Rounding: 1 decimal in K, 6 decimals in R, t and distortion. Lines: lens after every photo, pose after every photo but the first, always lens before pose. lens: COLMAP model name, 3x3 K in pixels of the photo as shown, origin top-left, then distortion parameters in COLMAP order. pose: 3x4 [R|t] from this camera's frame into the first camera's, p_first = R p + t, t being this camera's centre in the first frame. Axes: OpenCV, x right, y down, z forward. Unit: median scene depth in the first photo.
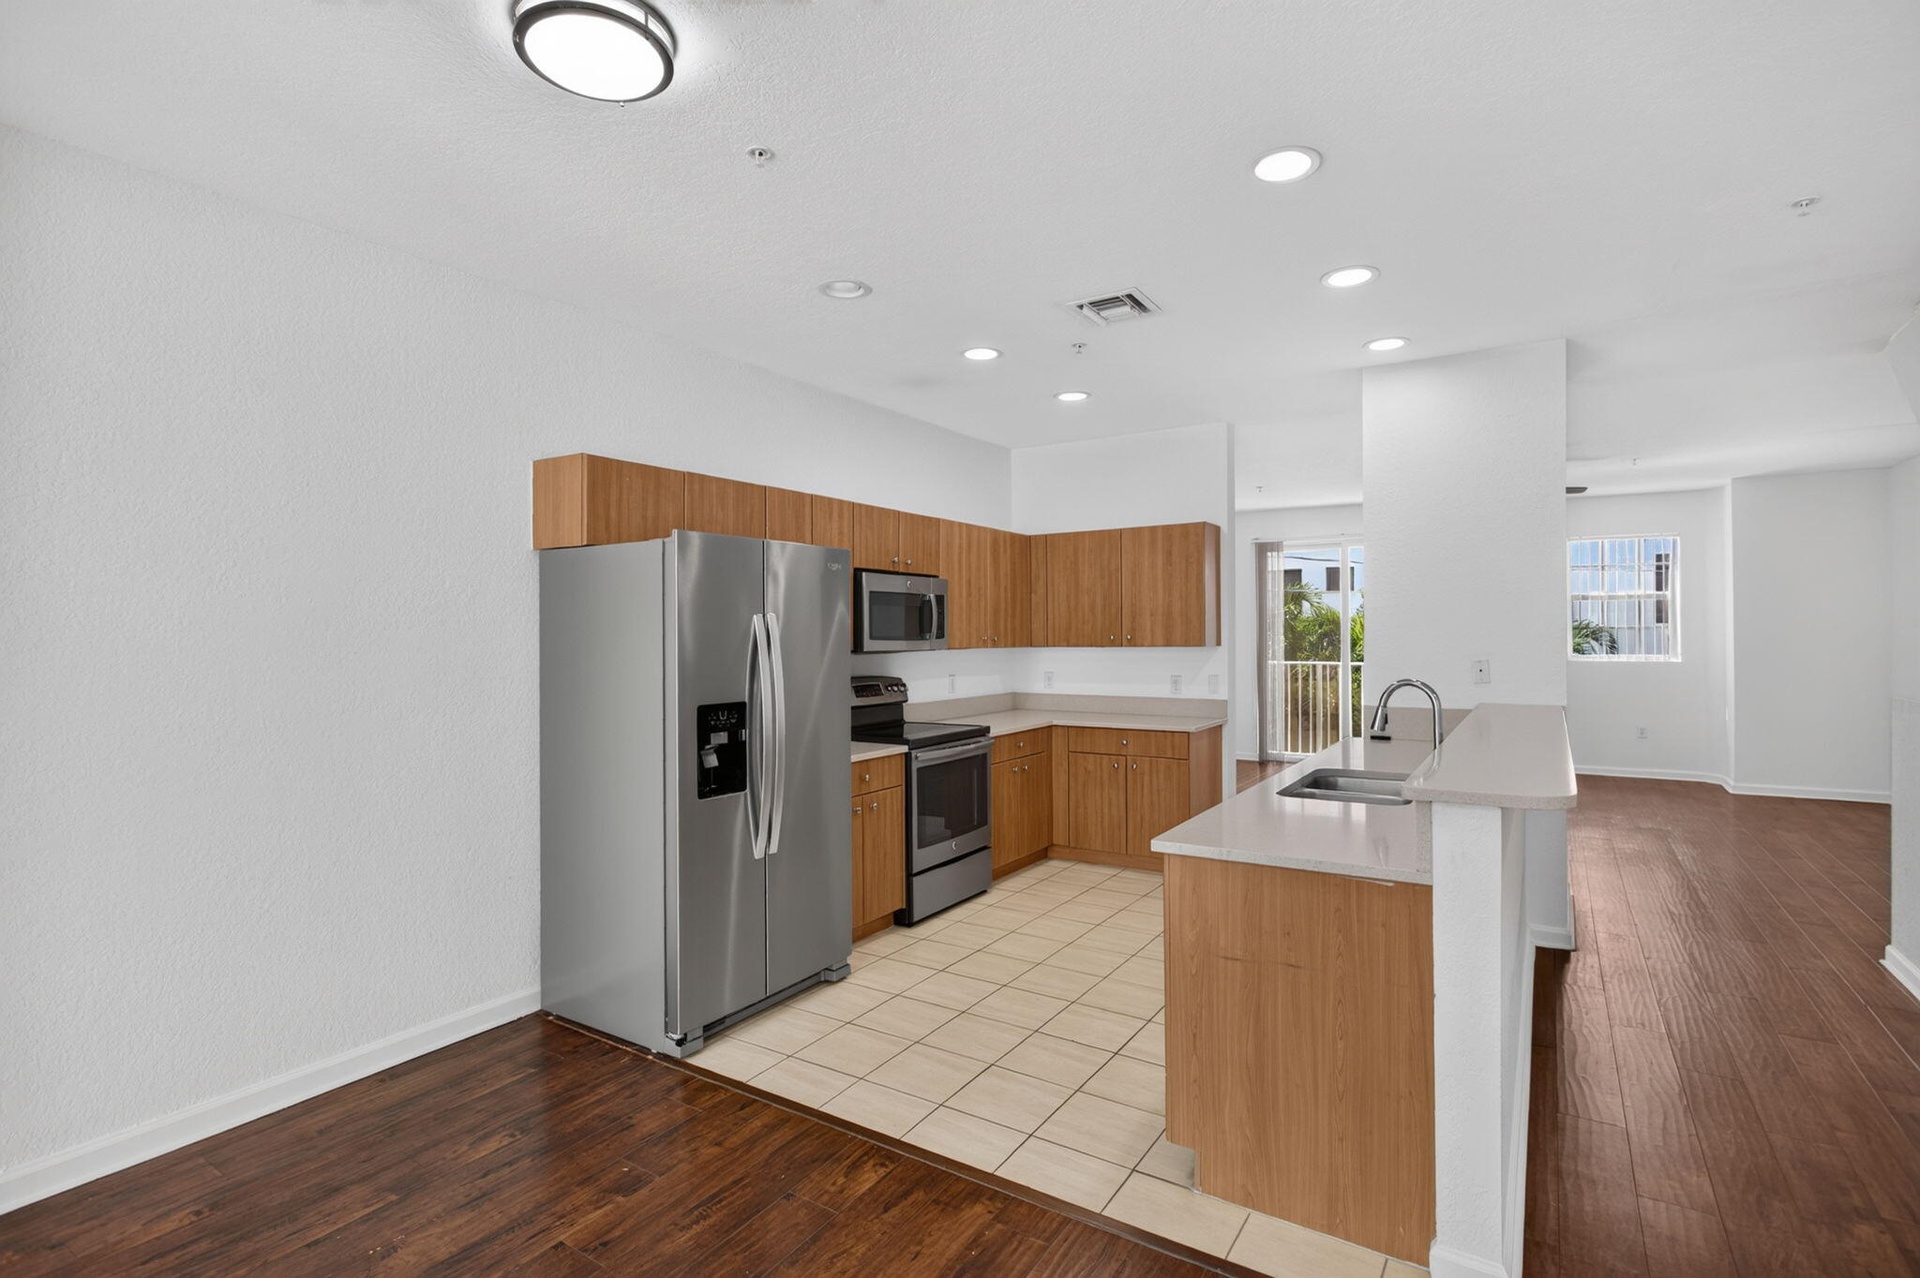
lens RADIAL K [[918.1, 0, 972.5], [0, 918.1, 631.1], [0, 0, 1]] dist [-0.010661, 0.005477]
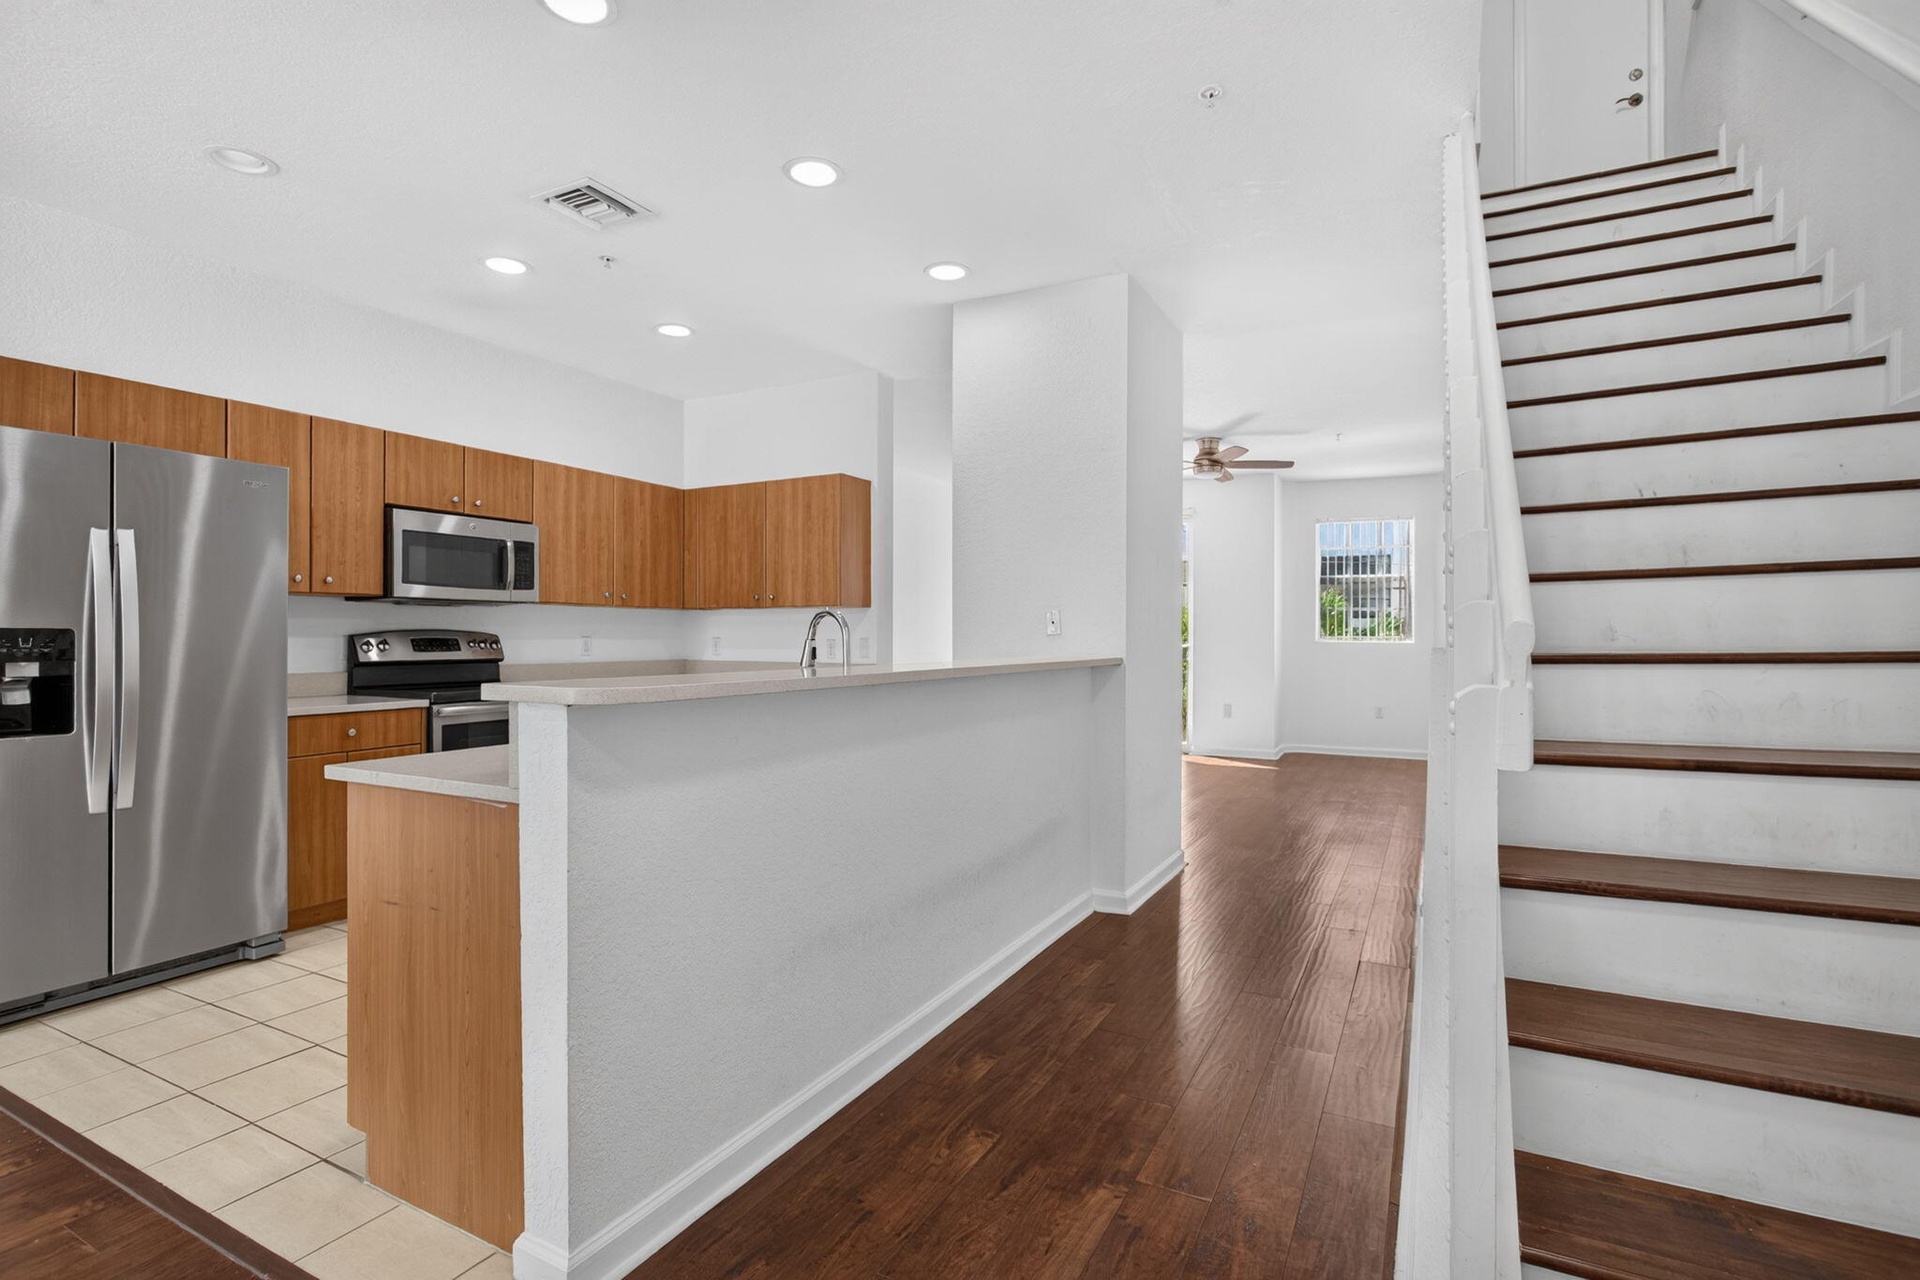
lens RADIAL K [[918.1, 0, 978.0], [0, 918.1, 636.5], [0, 0, 1]] dist [-0.010661, 0.005477]
pose [[0.996096, 0.010347, 0.087669, 0.372714], [-0.010709, 0.999936, 0.003656, 0.051892], [-0.087626, -0.004580, 0.996143, 0.058000]]
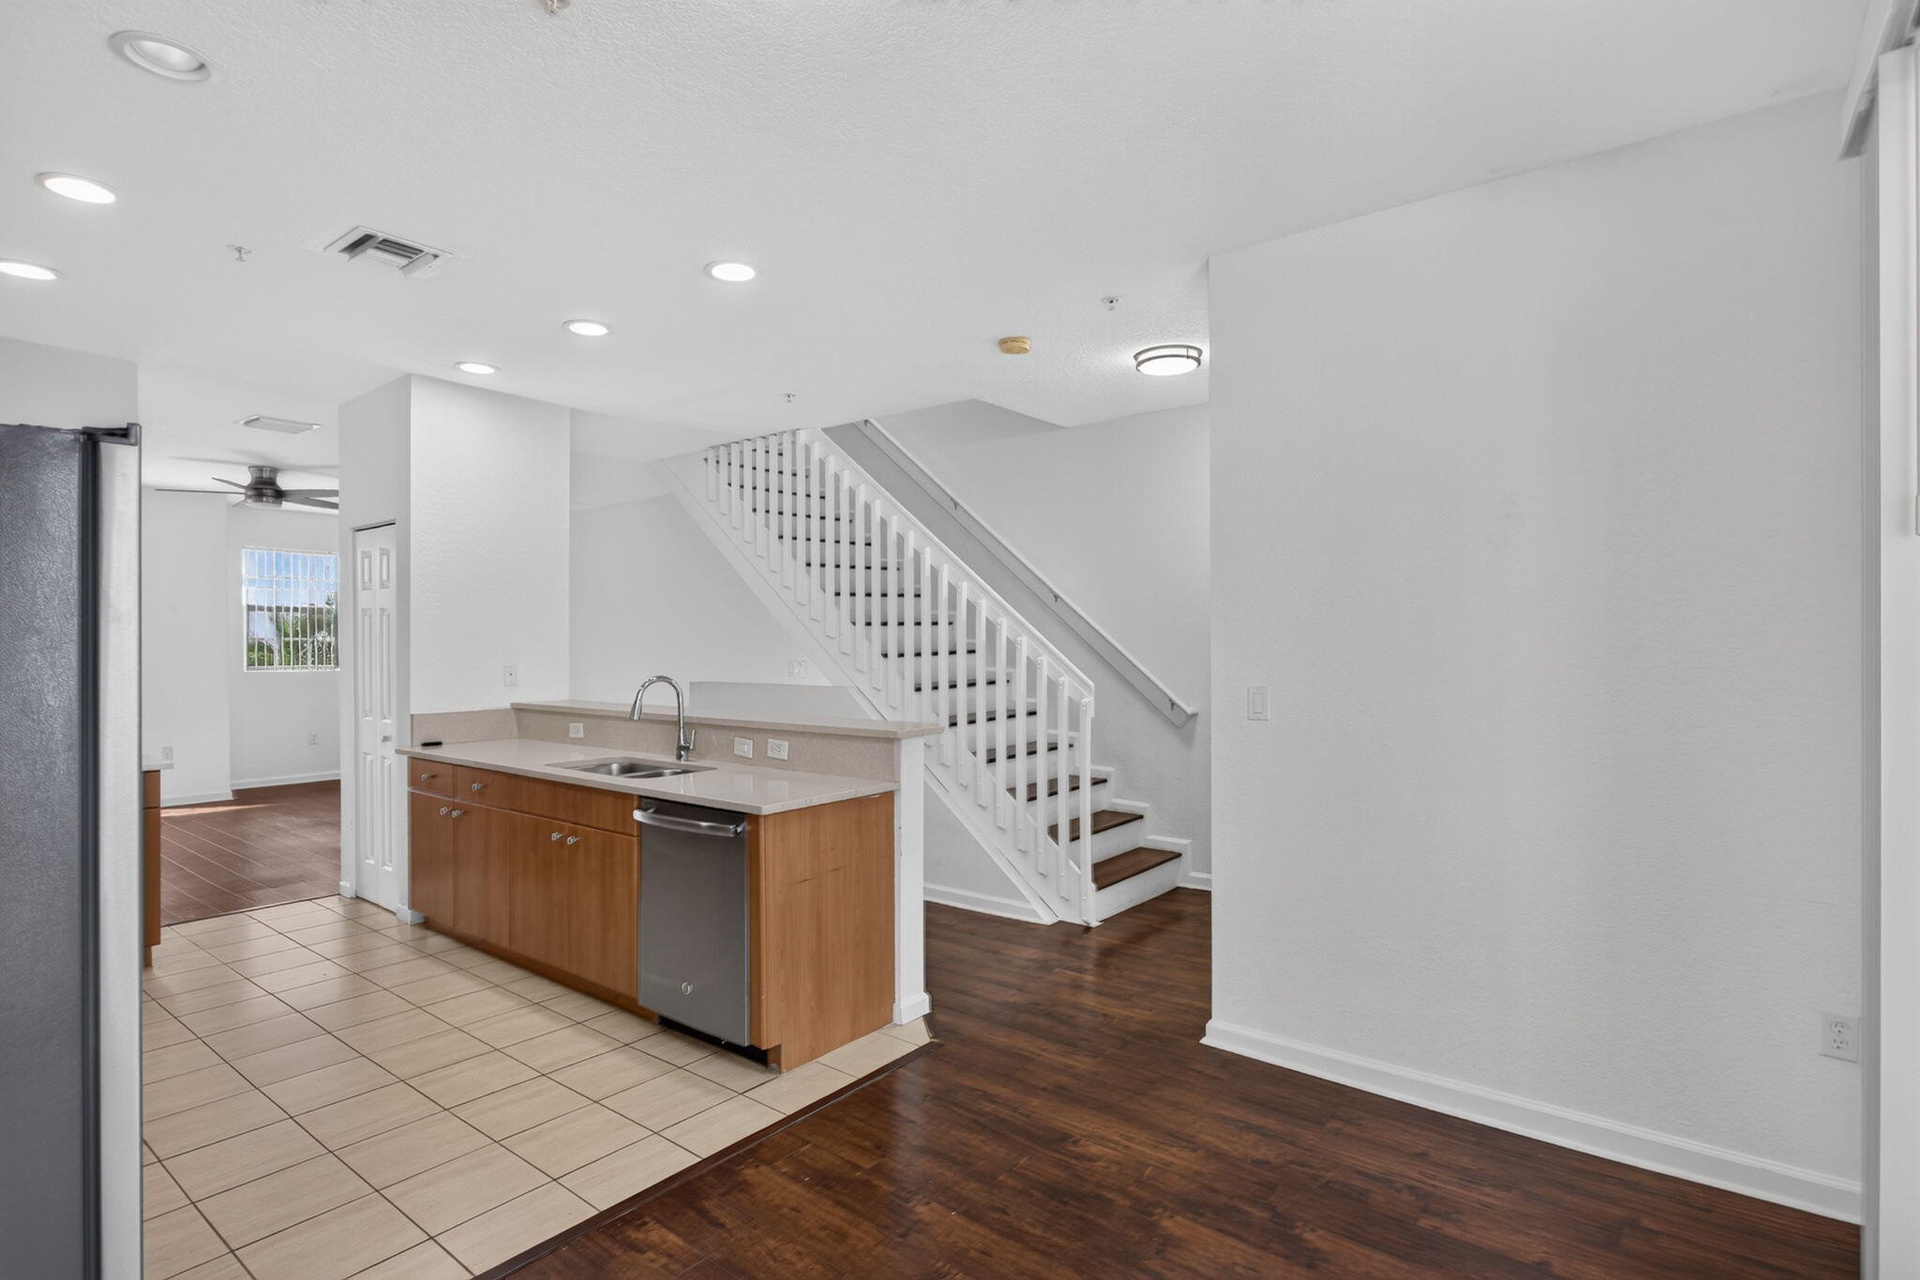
lens RADIAL K [[918.1, 0, 958.6], [0, 918.1, 654.8], [0, 0, 1]] dist [-0.010661, 0.005477]
pose [[0.089868, 0.003983, 0.995946, -0.519381], [-0.007162, 0.999969, -0.003353, 0.016588], [-0.995928, -0.006831, 0.089894, 0.335491]]
